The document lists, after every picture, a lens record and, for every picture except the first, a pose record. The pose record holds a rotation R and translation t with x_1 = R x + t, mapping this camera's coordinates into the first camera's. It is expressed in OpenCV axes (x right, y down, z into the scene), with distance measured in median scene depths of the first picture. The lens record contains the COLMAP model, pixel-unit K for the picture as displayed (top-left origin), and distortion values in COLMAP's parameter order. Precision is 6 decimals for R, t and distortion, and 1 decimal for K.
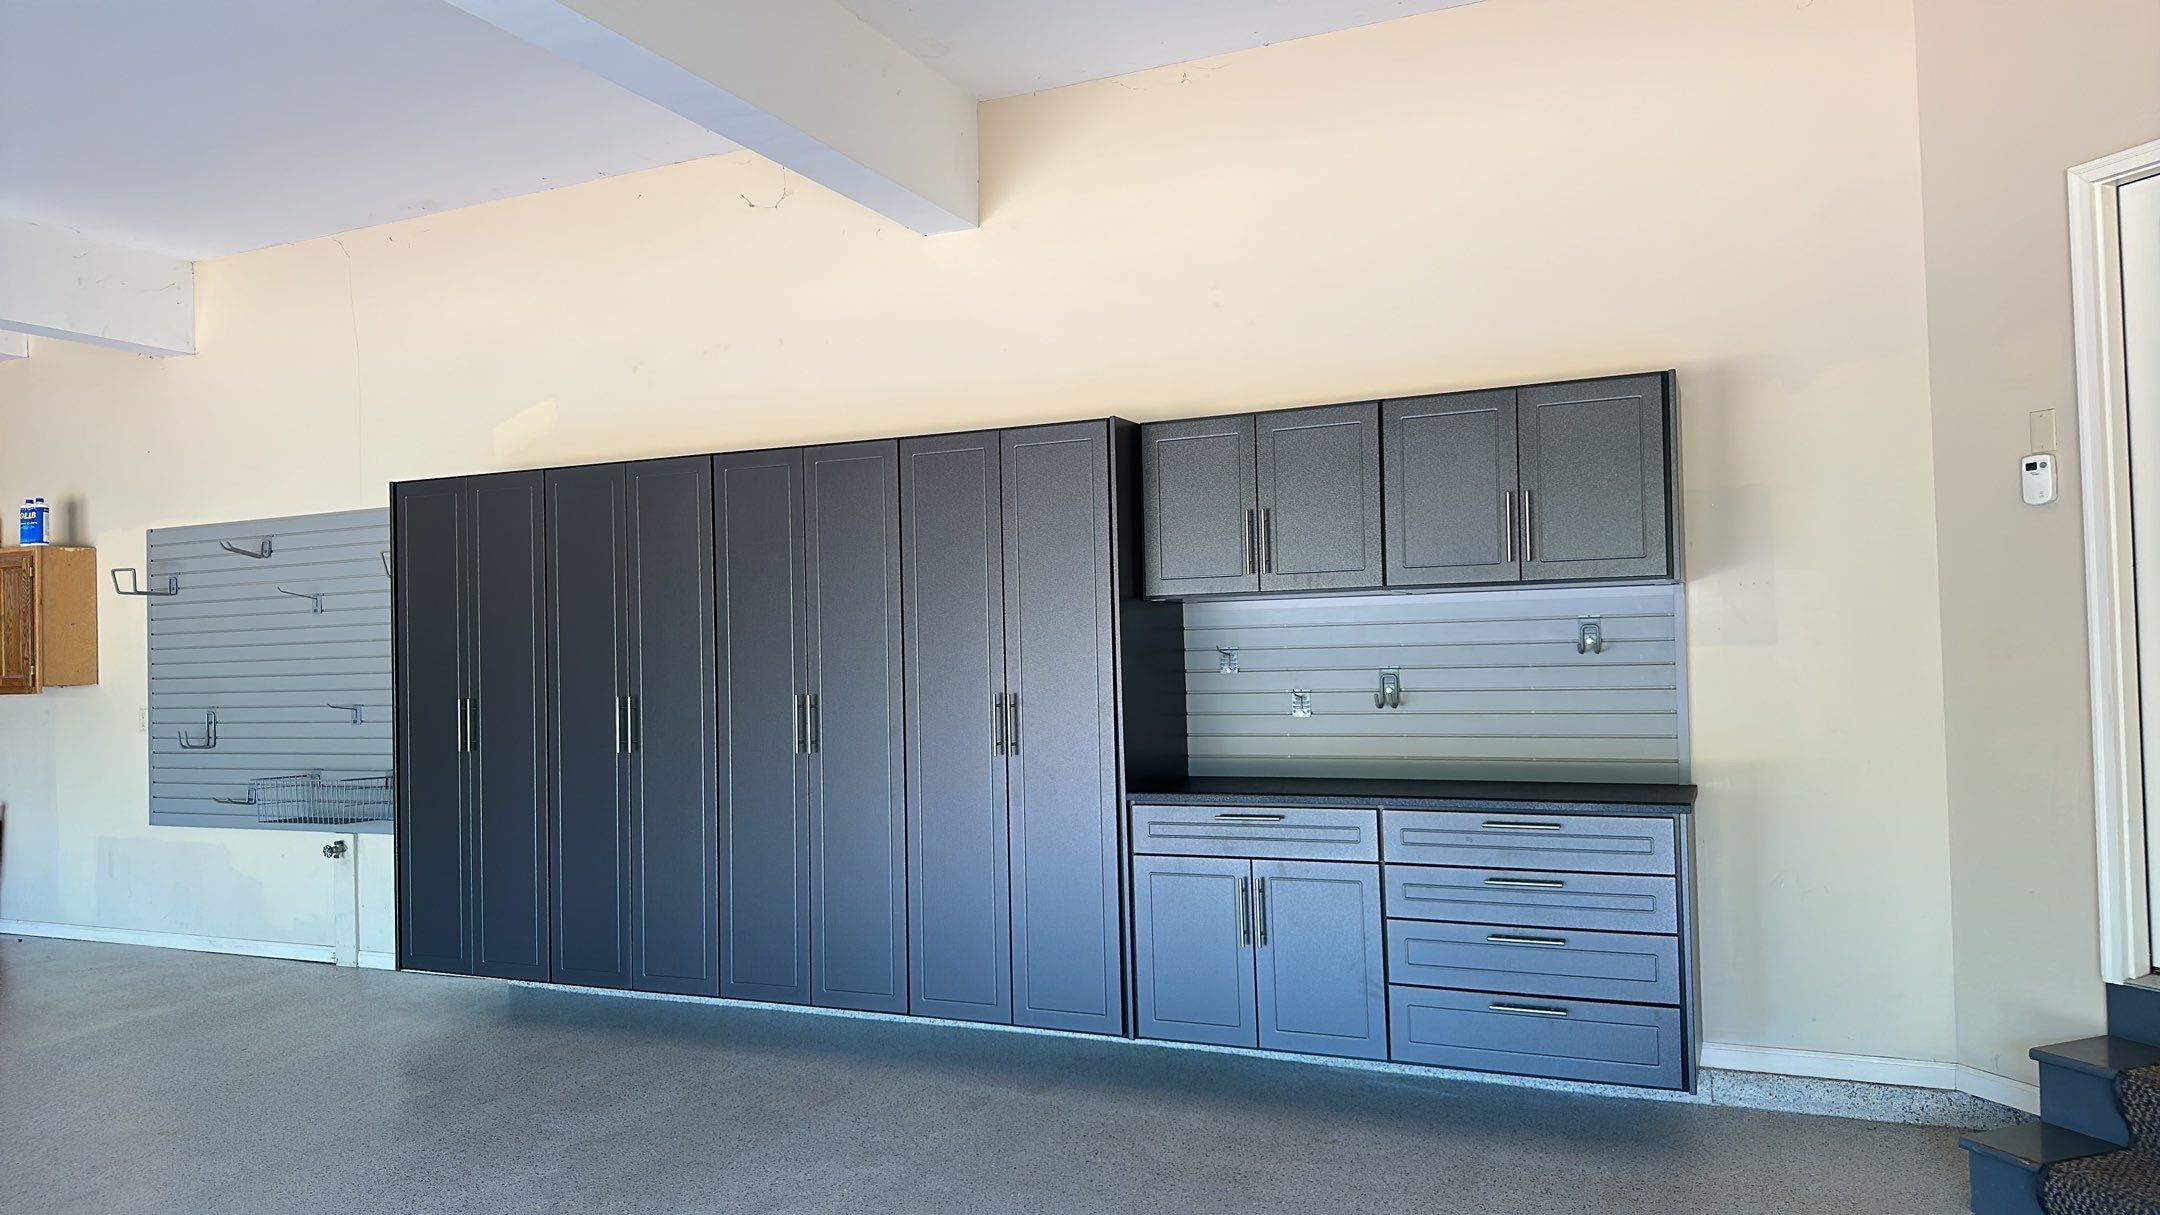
lens RADIAL K [[1465.1, 0, 1080.0], [0, 1465.1, 607.5], [0, 0, 1]] dist [0.057182, -0.053696]
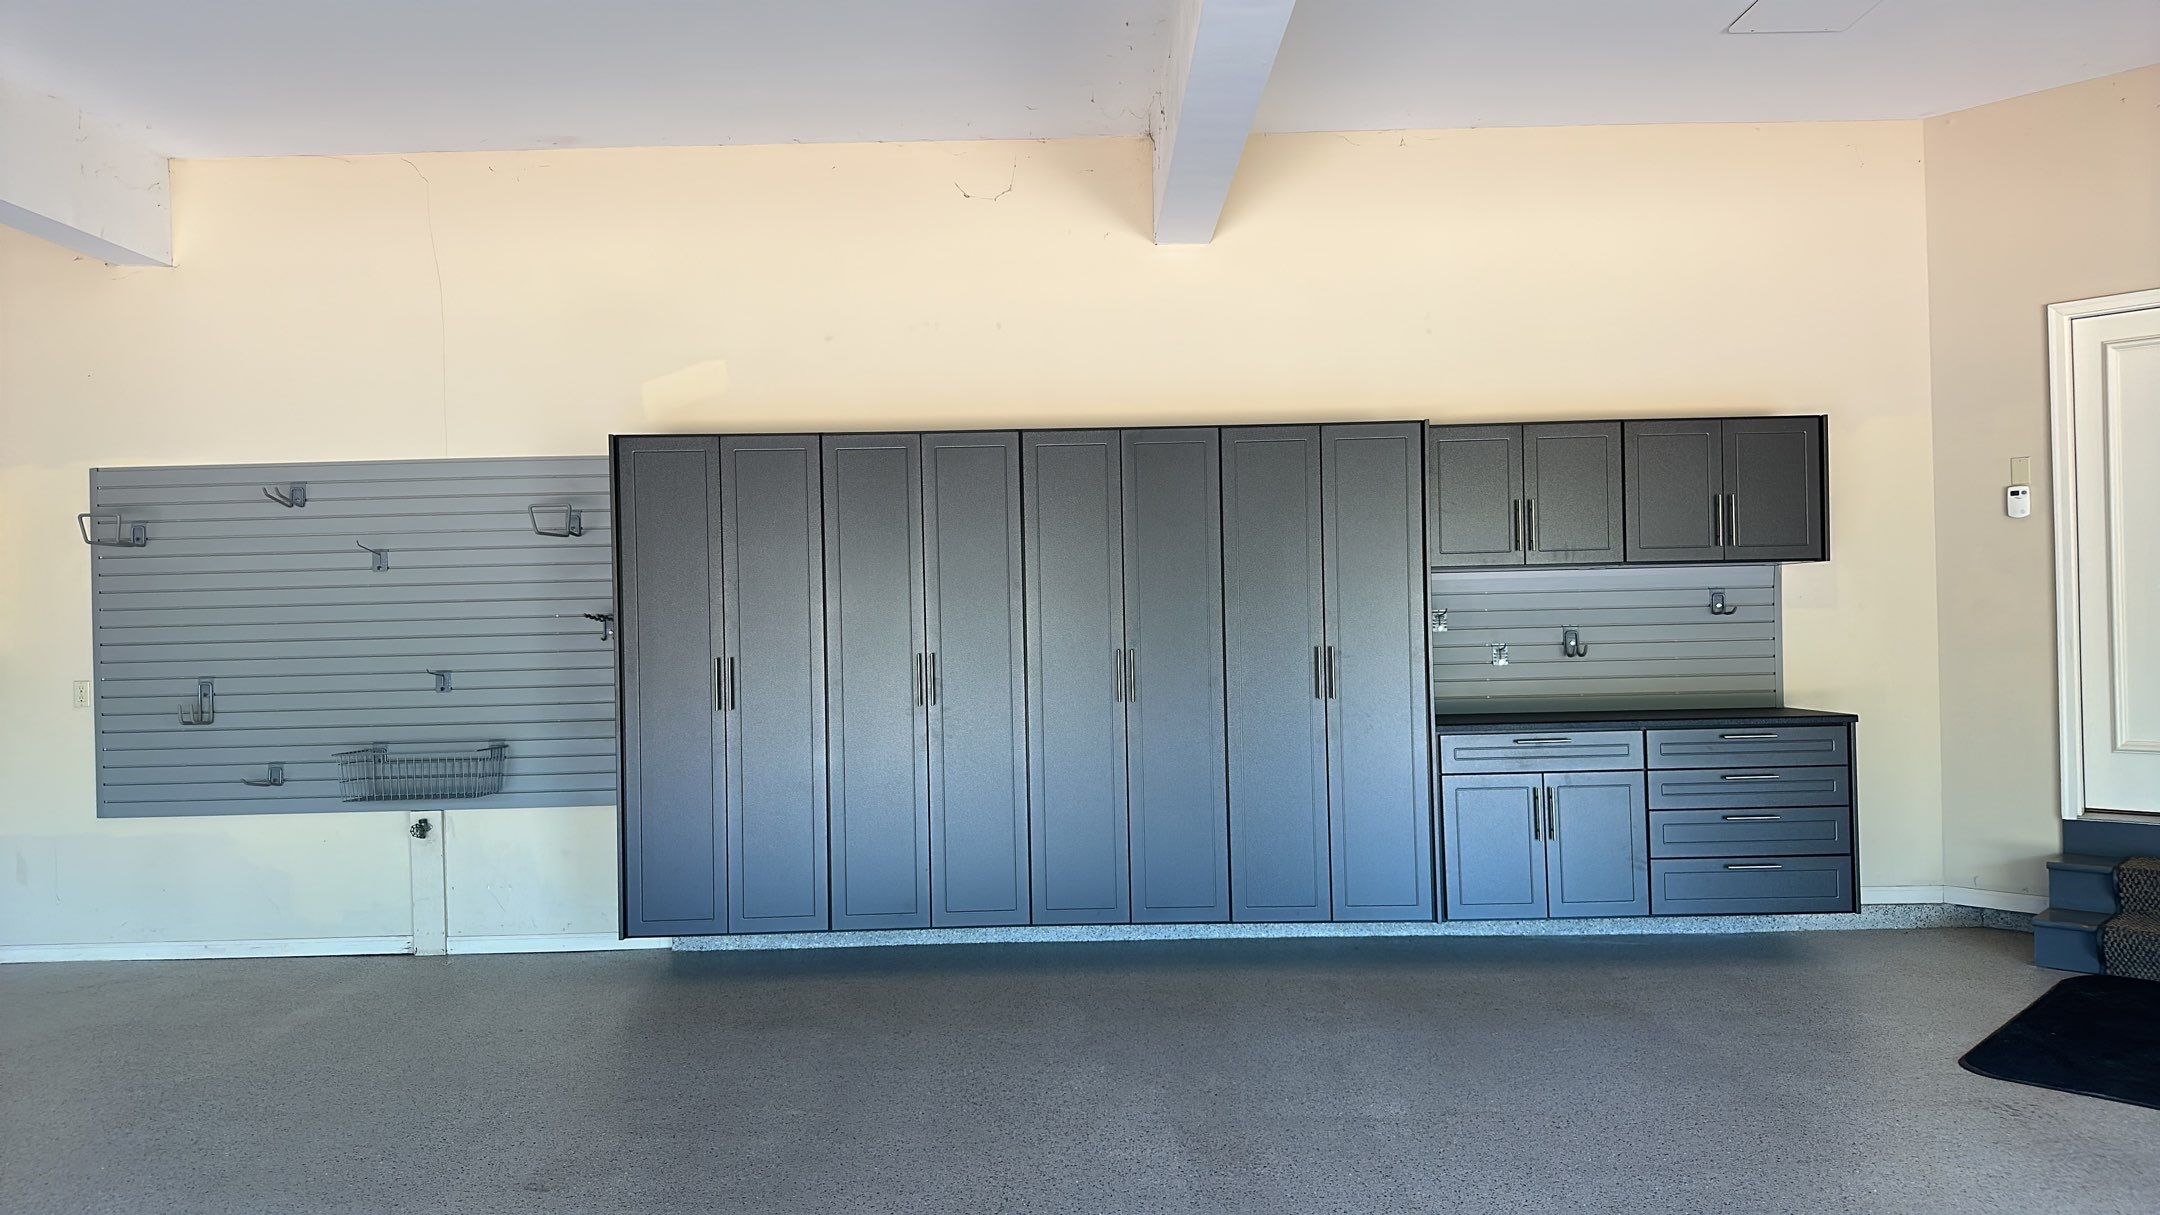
lens RADIAL K [[1432.8, 0, 1080.0], [0, 1432.8, 607.5], [0, 0, 1]] dist [0.044047, -0.056381]
pose [[0.908195, 0.009622, 0.418436, -0.746121], [-0.012553, 0.999912, 0.004252, 0.026000], [-0.418358, -0.009114, 0.908236, 0.030375]]
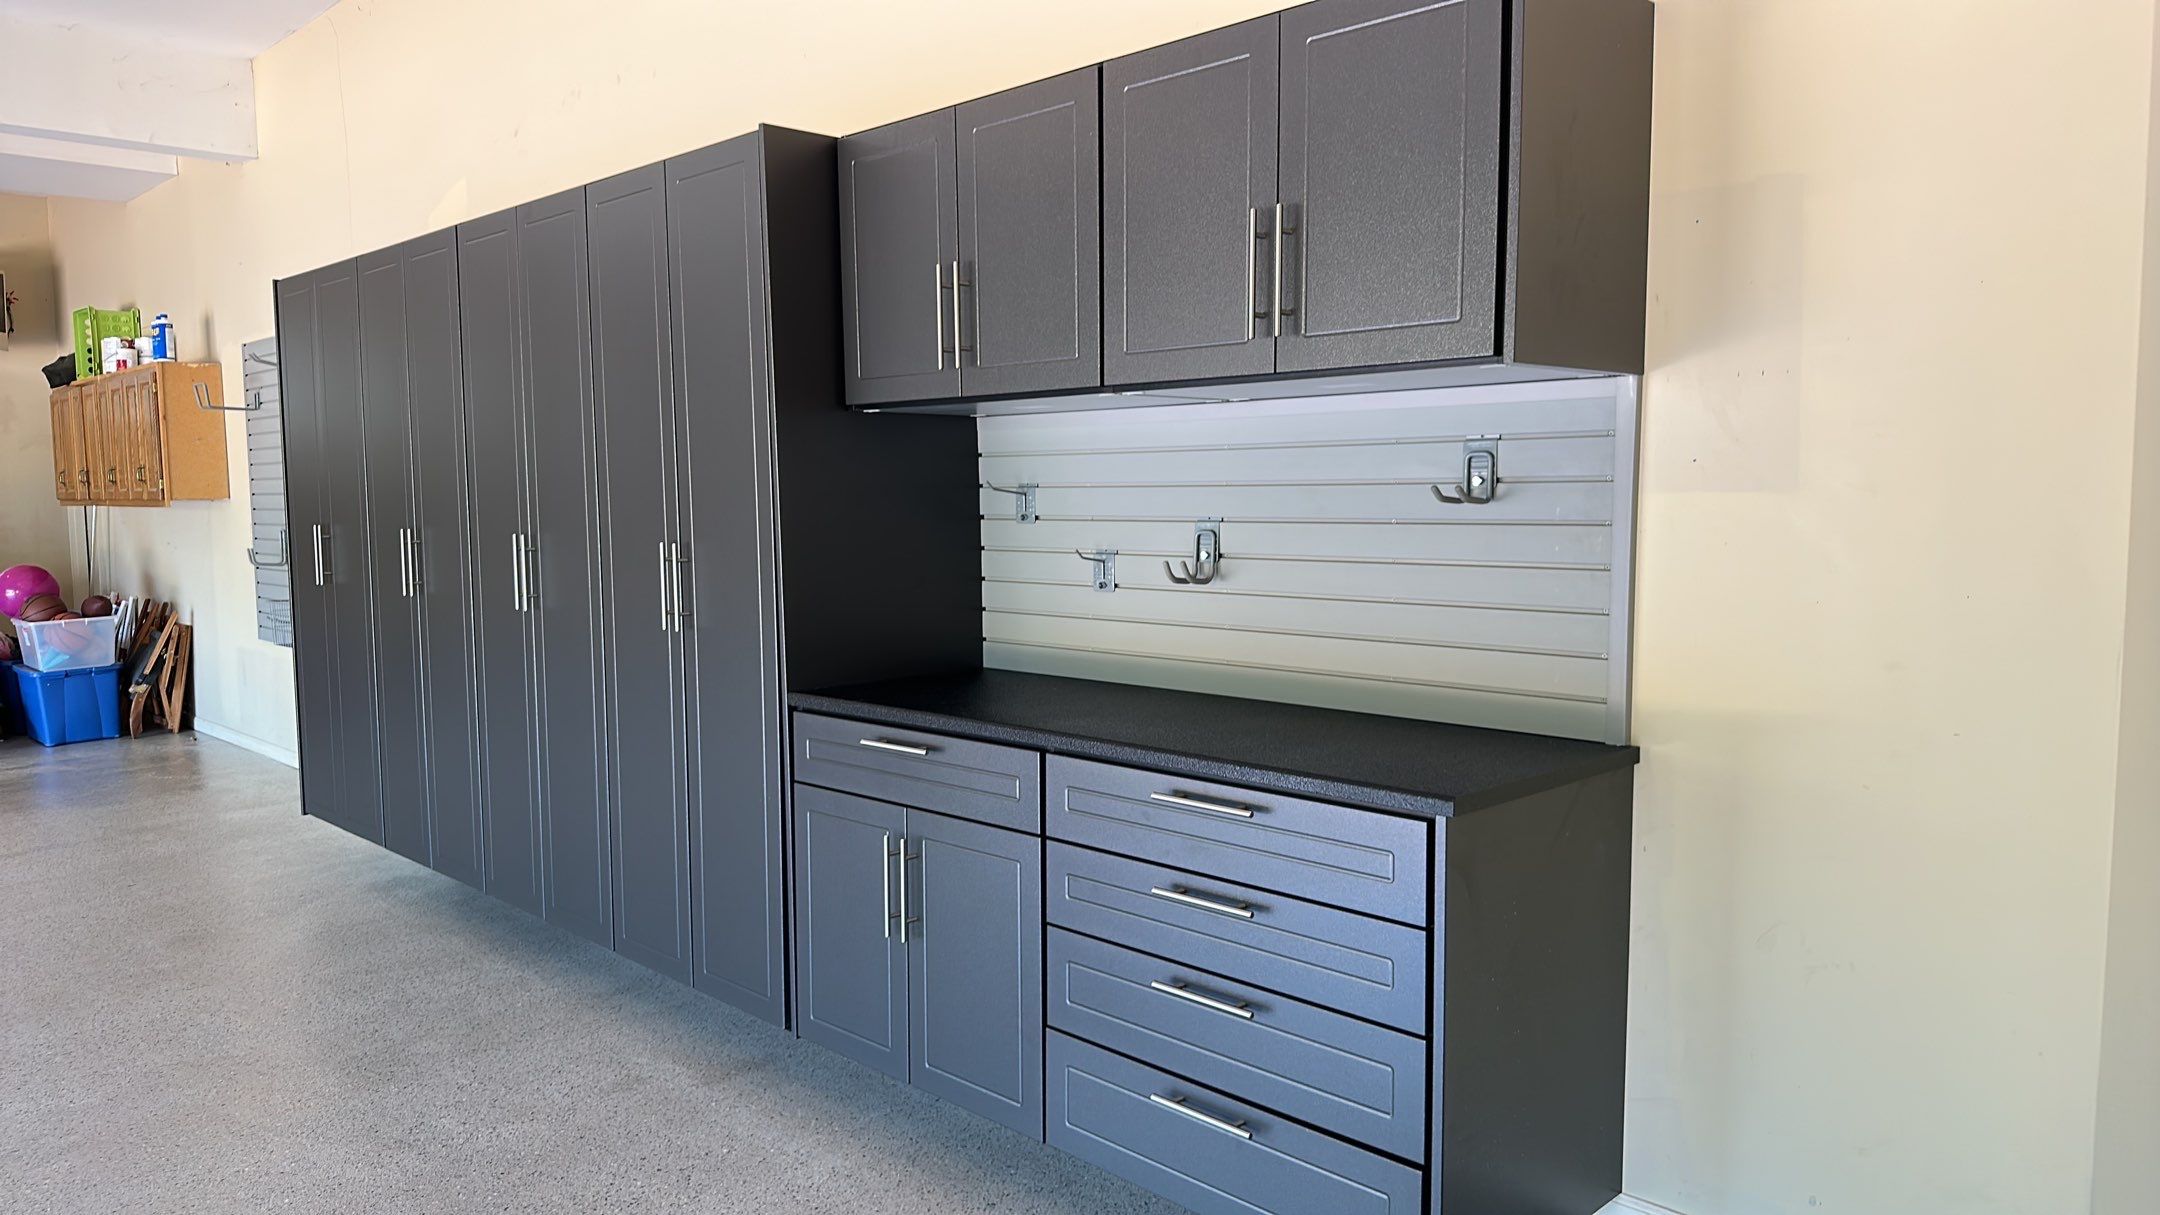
lens RADIAL K [[1465.1, 0, 1080.0], [0, 1465.1, 607.5], [0, 0, 1]] dist [0.057182, -0.053696]
pose [[0.938296, 0.045632, -0.342809, 0.394360], [-0.005970, 0.993246, 0.115873, 0.006340], [0.345781, -0.106677, 0.932231, 0.408931]]
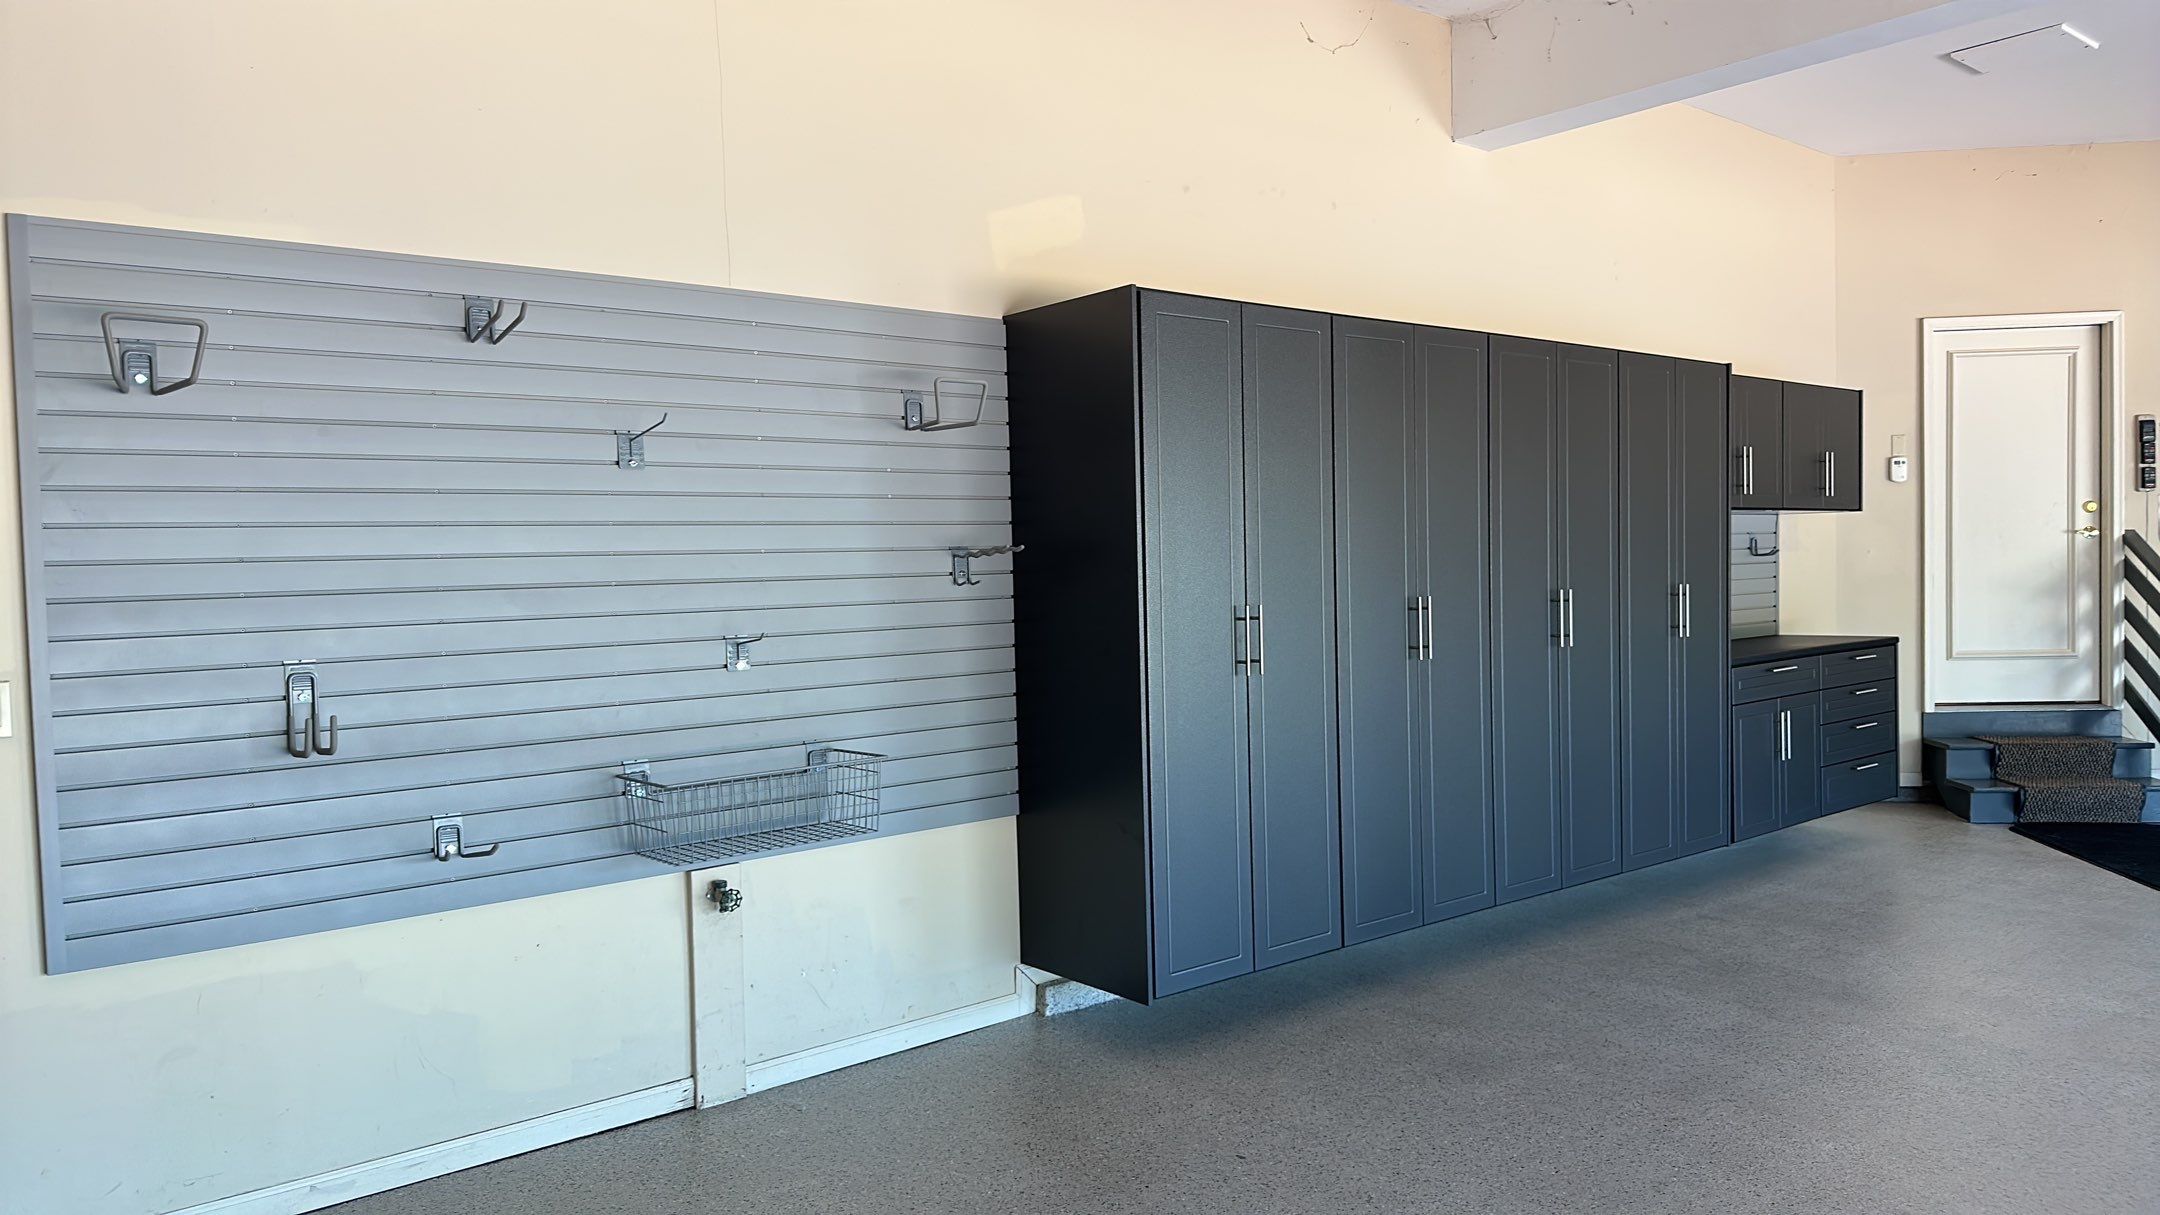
lens RADIAL K [[1432.8, 0, 1080.0], [0, 1432.8, 607.5], [0, 0, 1]] dist [0.044047, -0.056381]
pose [[0.446036, -0.016681, 0.894860, -1.360712], [-0.015270, 0.999539, 0.026243, 0.056527], [-0.894885, -0.025370, 0.445575, 0.947957]]
